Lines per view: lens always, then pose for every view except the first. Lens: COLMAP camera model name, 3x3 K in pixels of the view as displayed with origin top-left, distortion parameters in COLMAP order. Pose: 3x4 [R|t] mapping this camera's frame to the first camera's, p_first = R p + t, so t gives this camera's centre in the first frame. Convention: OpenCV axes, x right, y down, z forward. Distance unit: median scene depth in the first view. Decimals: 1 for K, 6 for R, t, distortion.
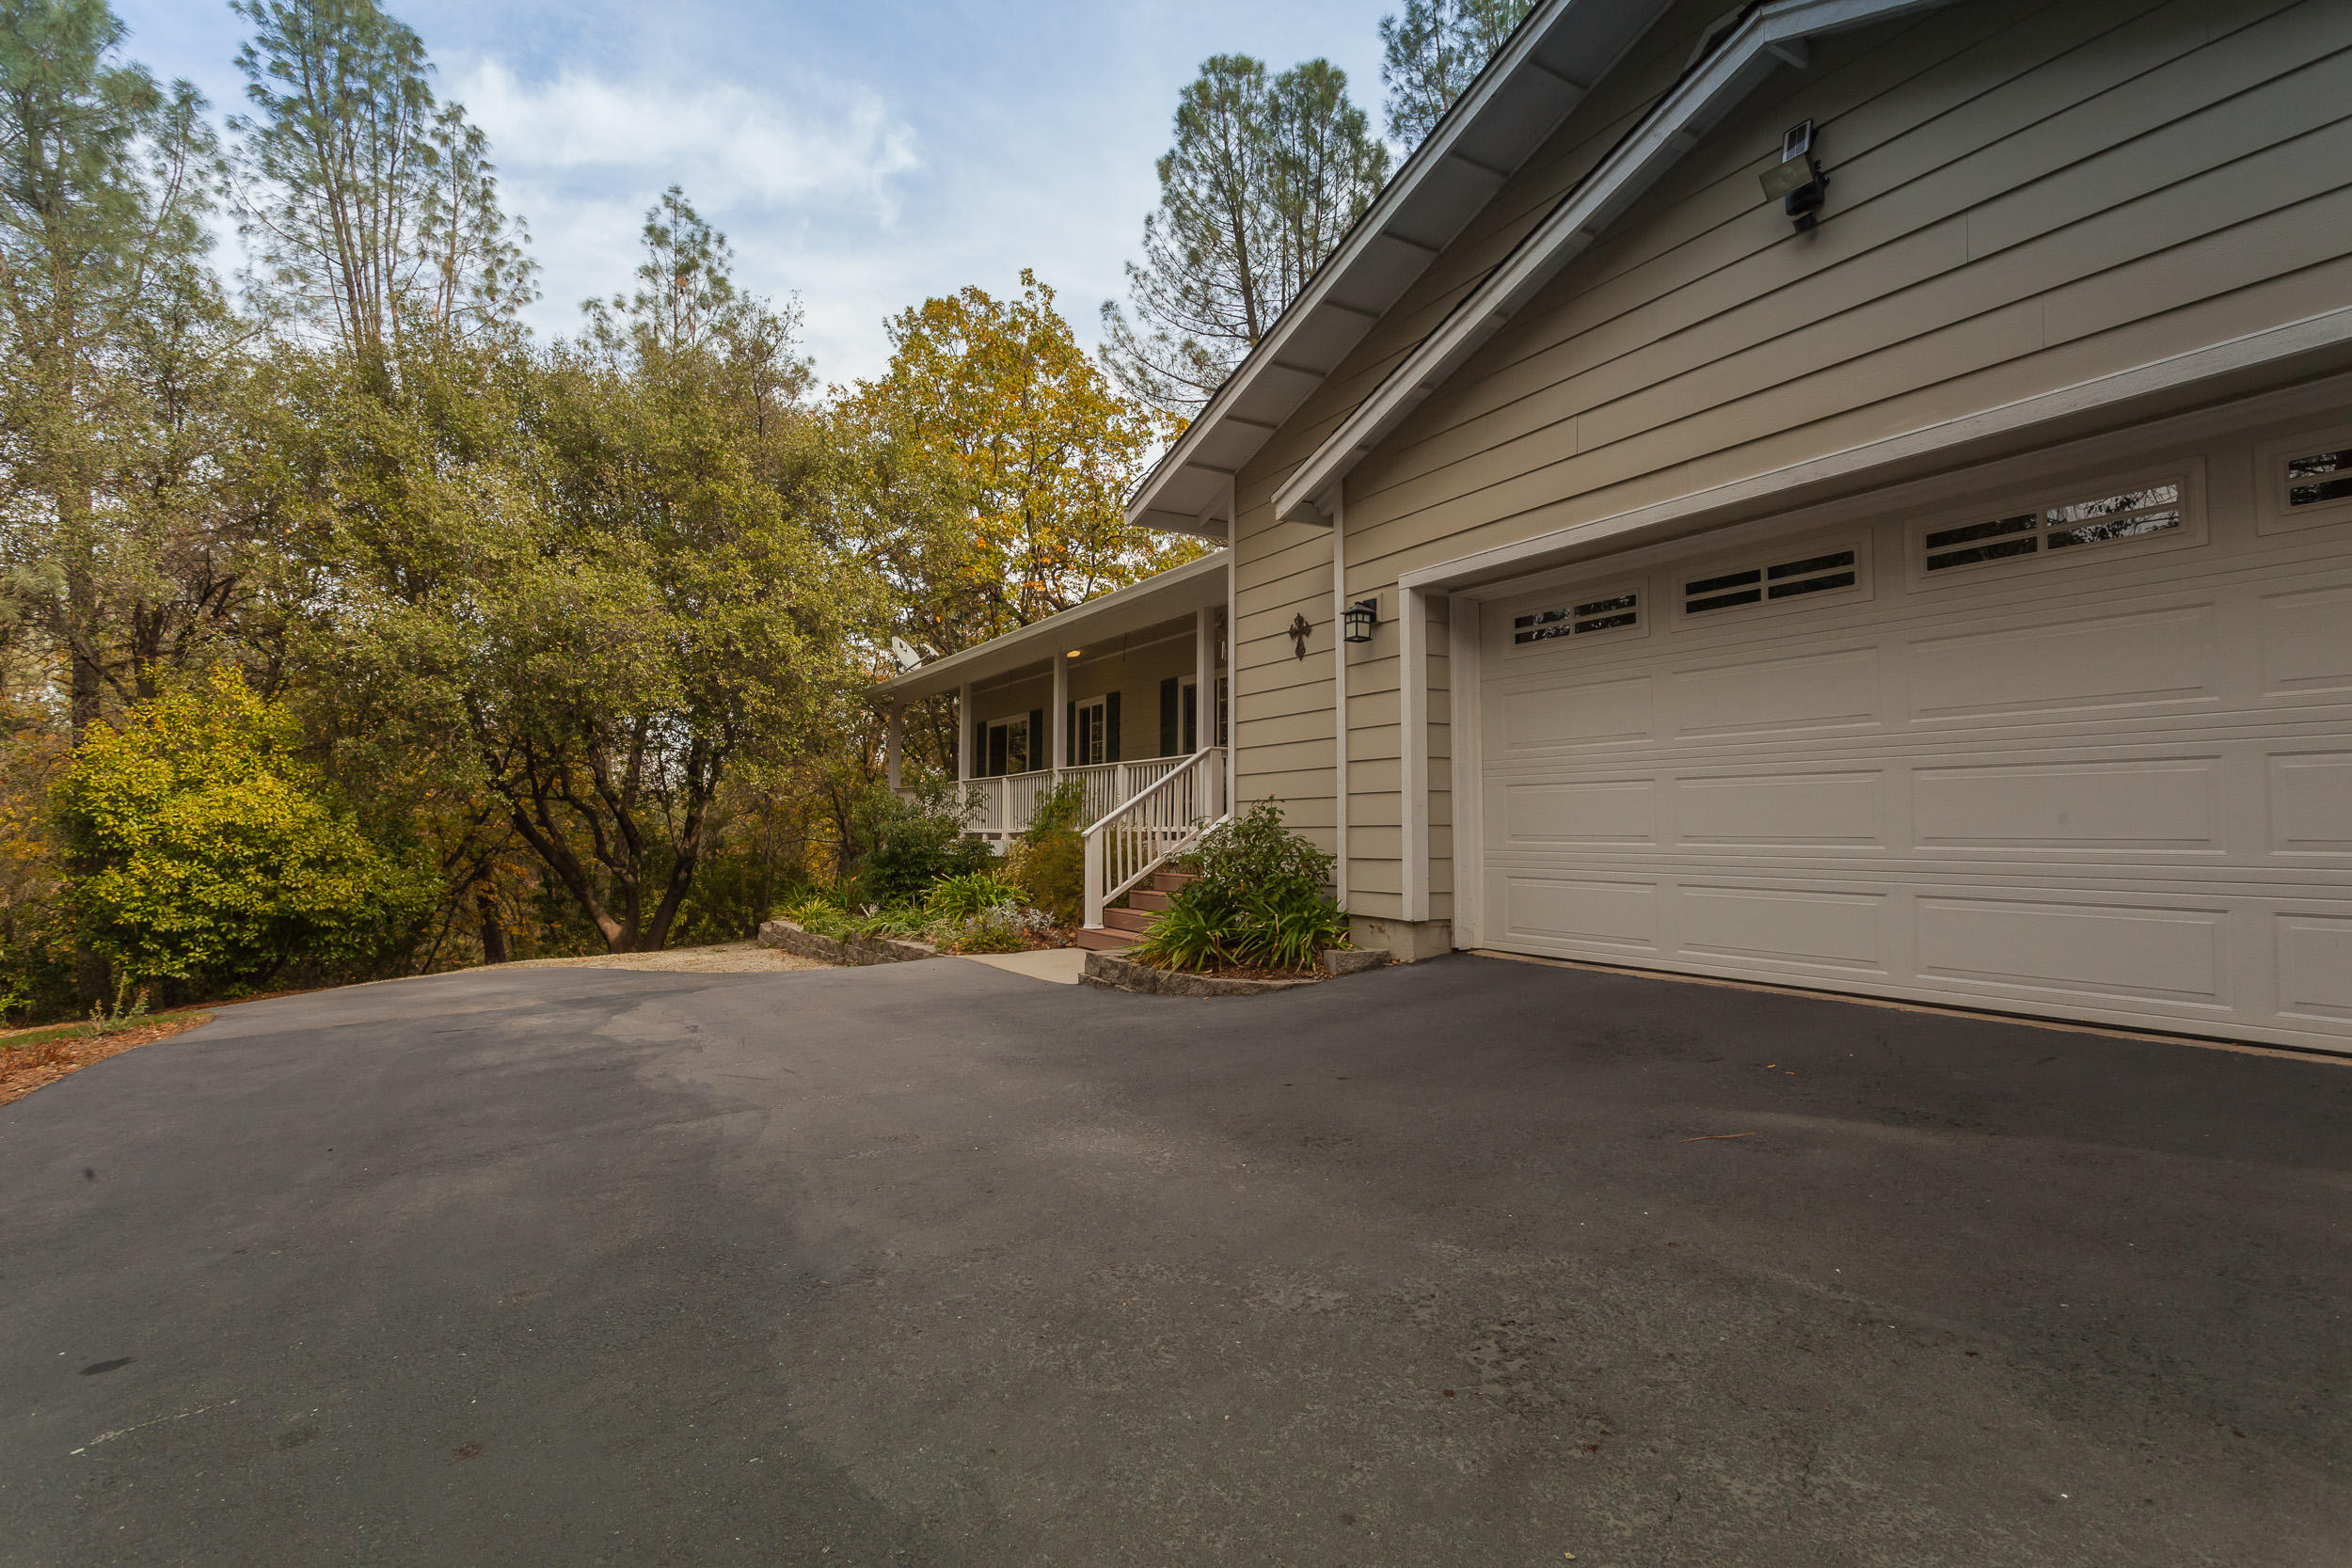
lens RADIAL K [[1179.8, 0, 1169.8], [0, 1179.8, 774.4], [0, 0, 1]] dist [-0.011258, 0.006447]
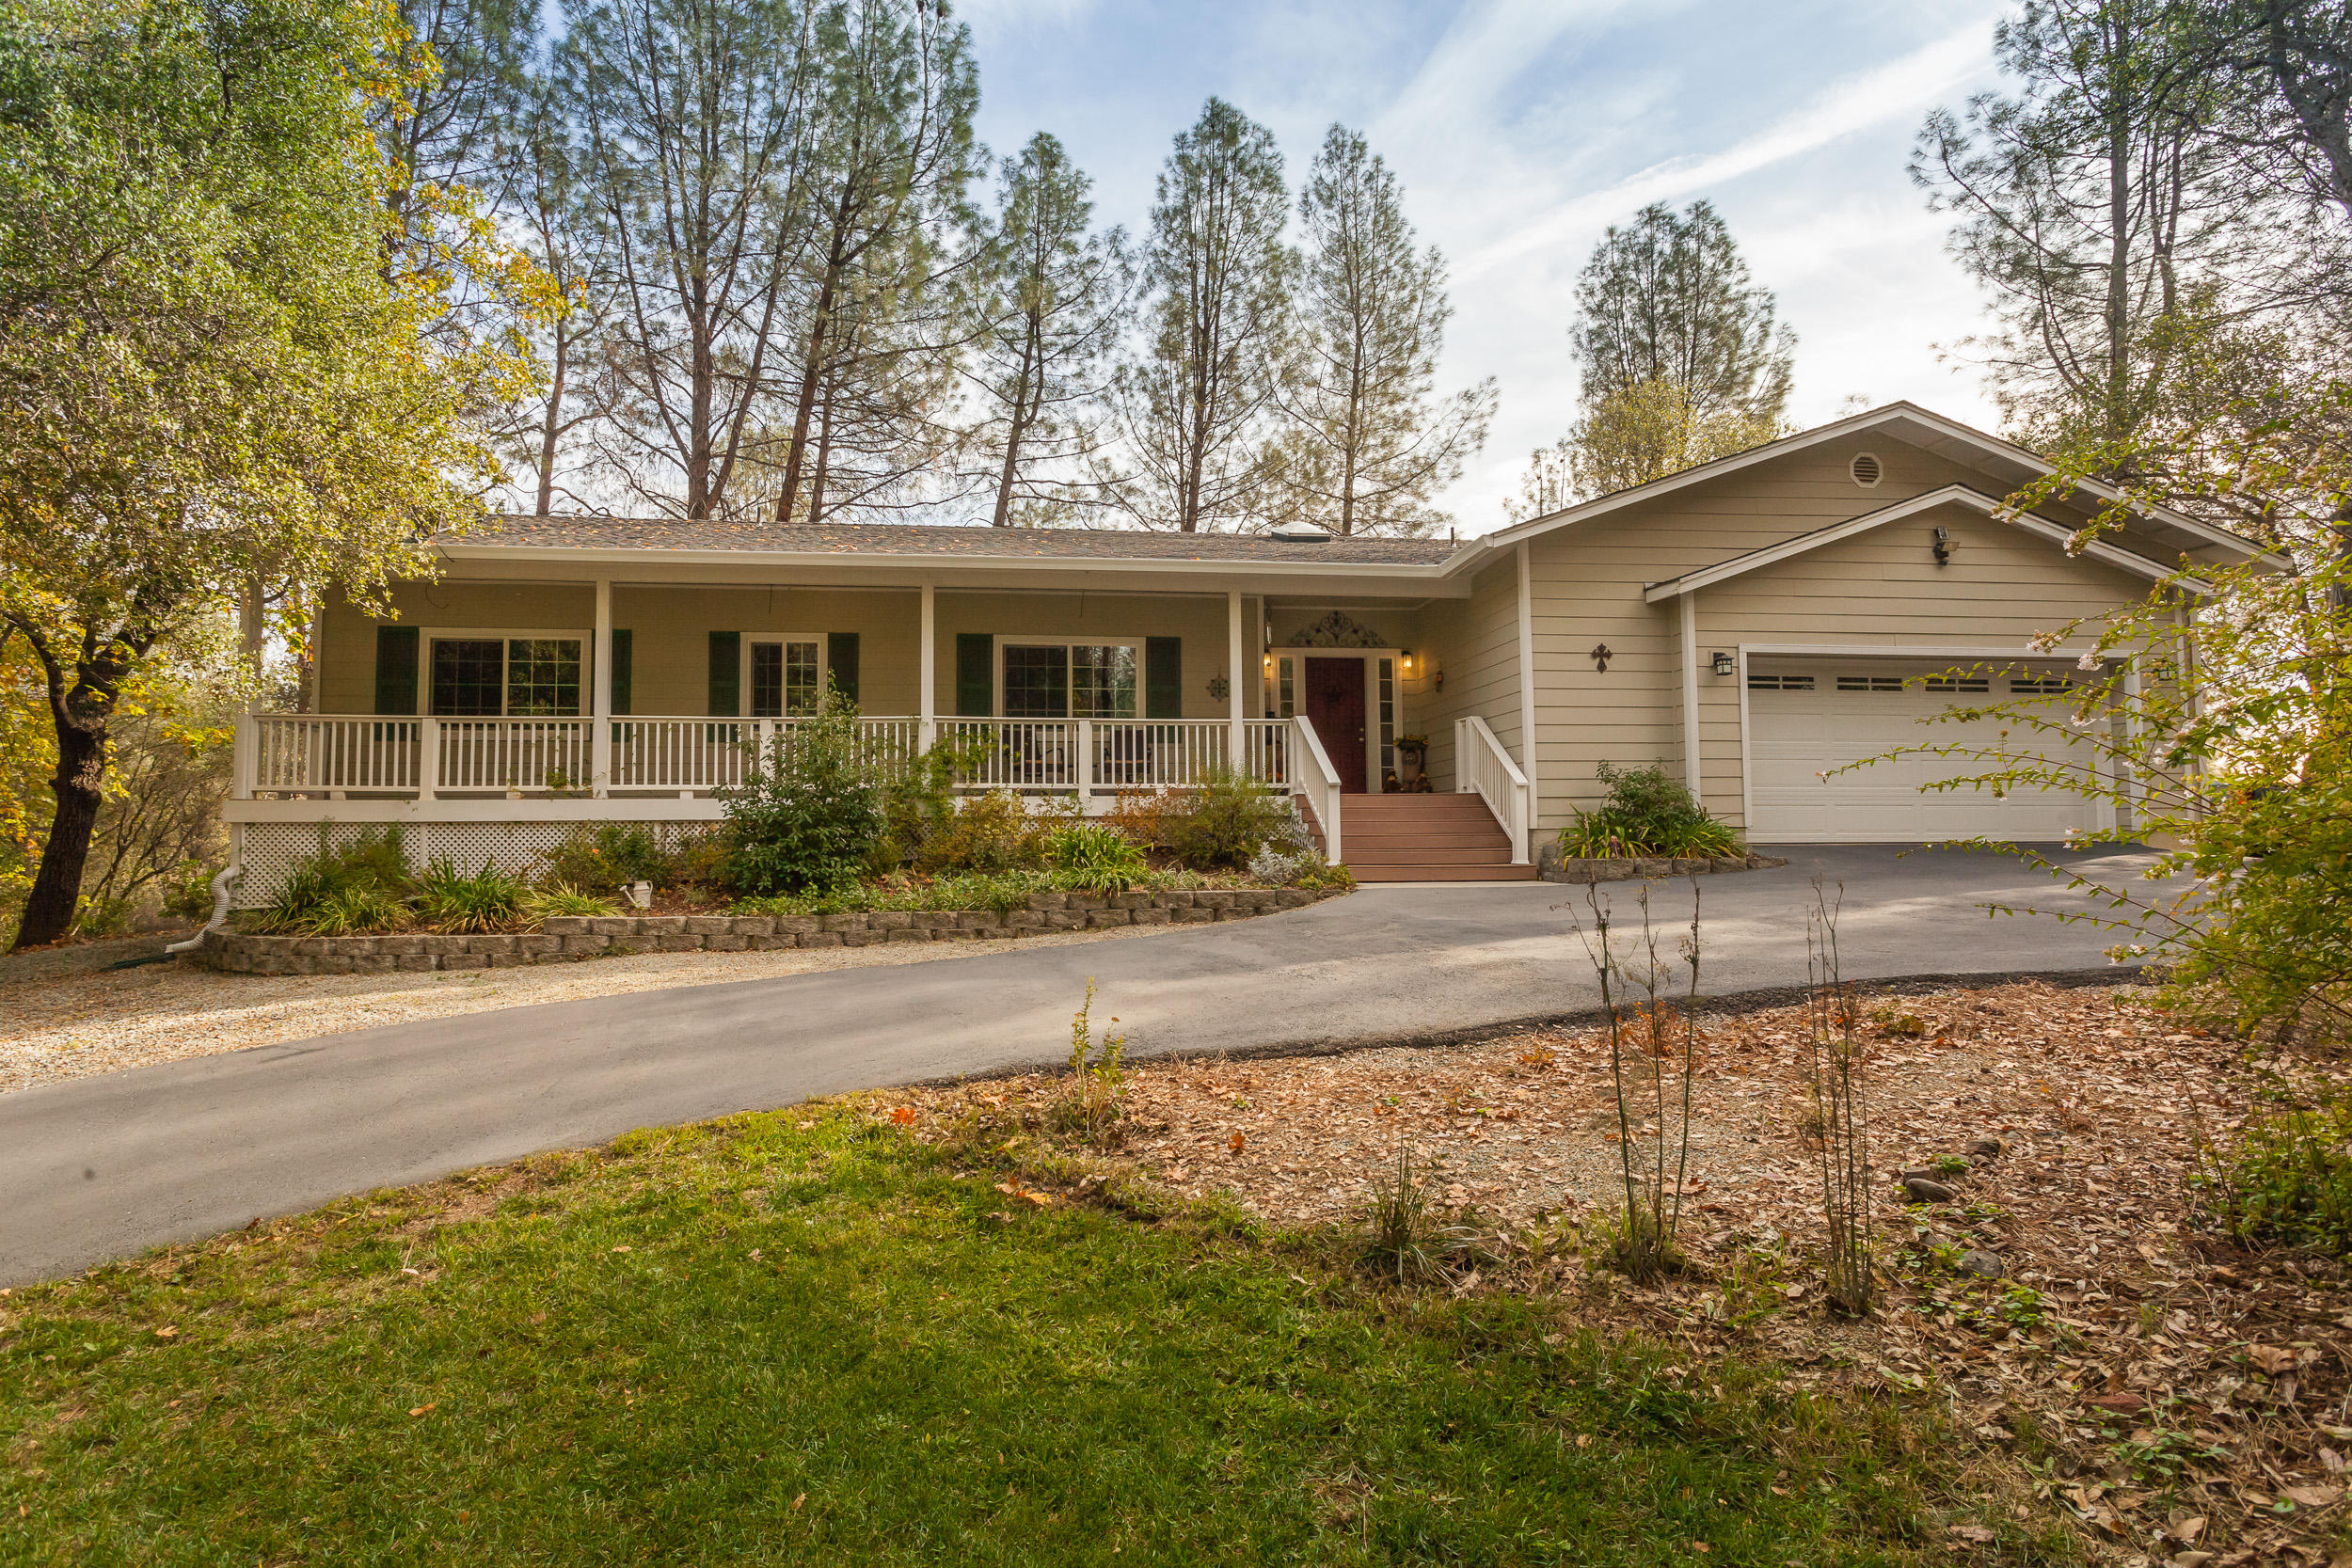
lens RADIAL K [[1178.0, 0, 1171.1], [0, 1178.0, 760.5], [0, 0, 1]] dist [-0.013082, 0.006834]
pose [[0.378606, 0.044851, 0.924470, -1.559224], [-0.041587, 0.998641, -0.031417, 0.092660], [-0.924623, -0.026552, 0.379957, 0.942236]]
